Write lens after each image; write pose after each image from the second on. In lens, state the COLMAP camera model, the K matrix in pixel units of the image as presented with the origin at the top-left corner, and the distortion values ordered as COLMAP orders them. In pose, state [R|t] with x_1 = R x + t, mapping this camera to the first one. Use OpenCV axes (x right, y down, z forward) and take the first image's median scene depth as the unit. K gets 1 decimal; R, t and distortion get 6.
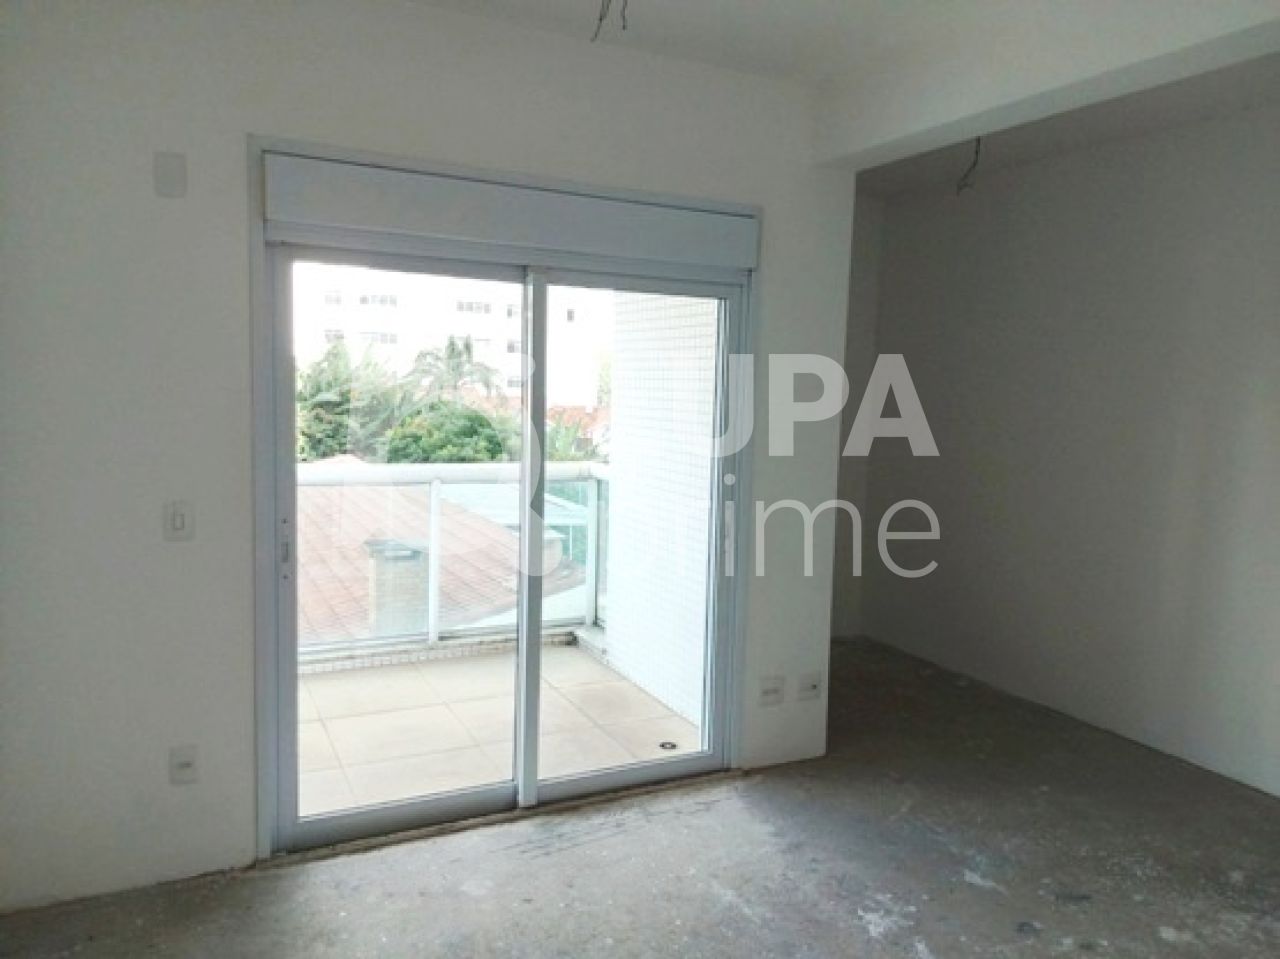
lens RADIAL K [[917.9, 0, 652.1], [0, 917.9, 481.6], [0, 0, 1]] dist [0.094200, -0.122640]
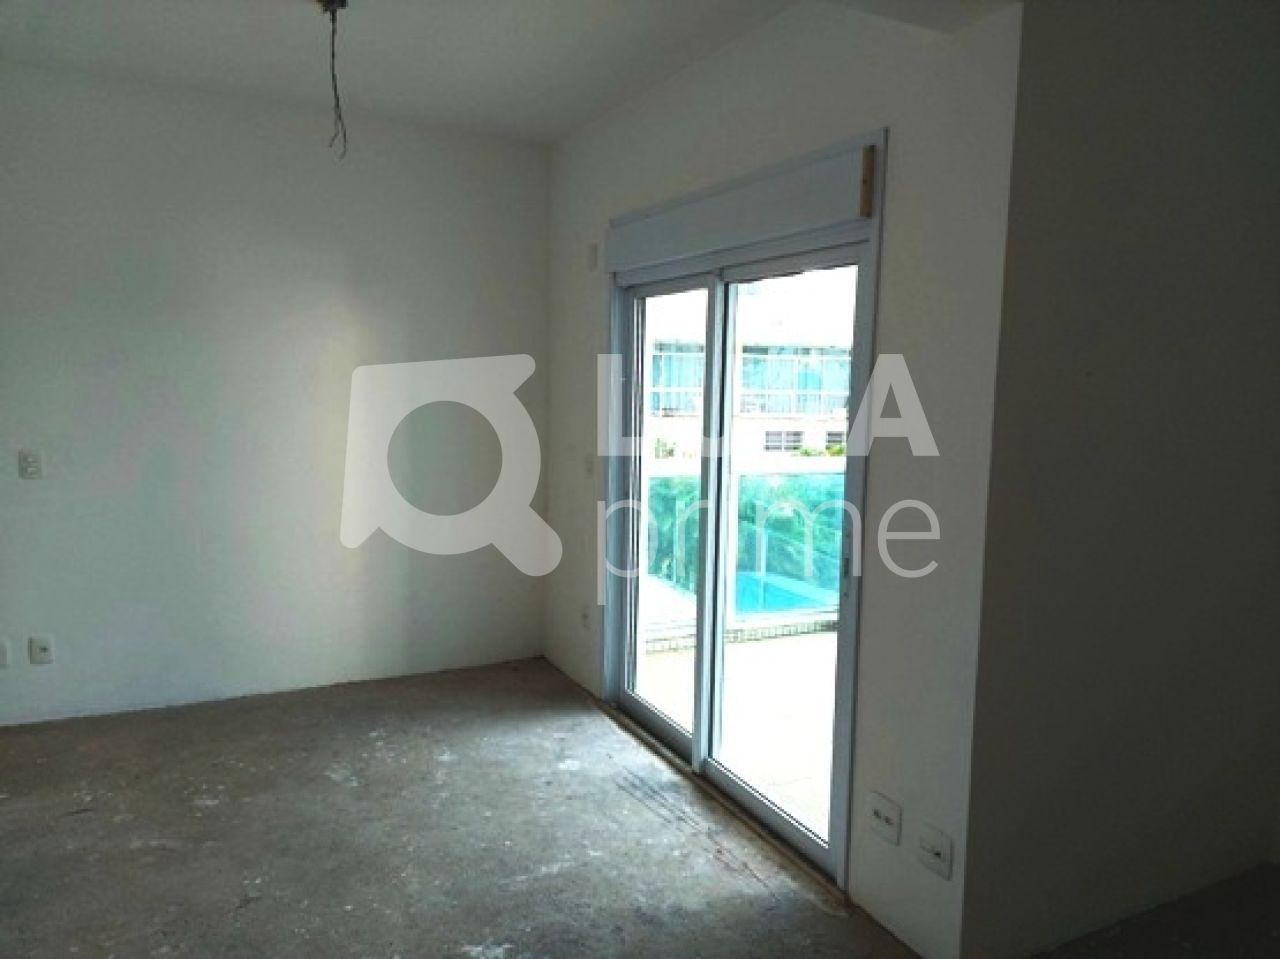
lens RADIAL K [[917.9, 0, 652.1], [0, 917.9, 481.6], [0, 0, 1]] dist [0.094200, -0.122640]
pose [[0.000131, 0.080758, -0.996734, 0.941959], [-0.123630, 0.989088, 0.080122, -0.065542], [0.992328, 0.123216, 0.010113, 0.926138]]
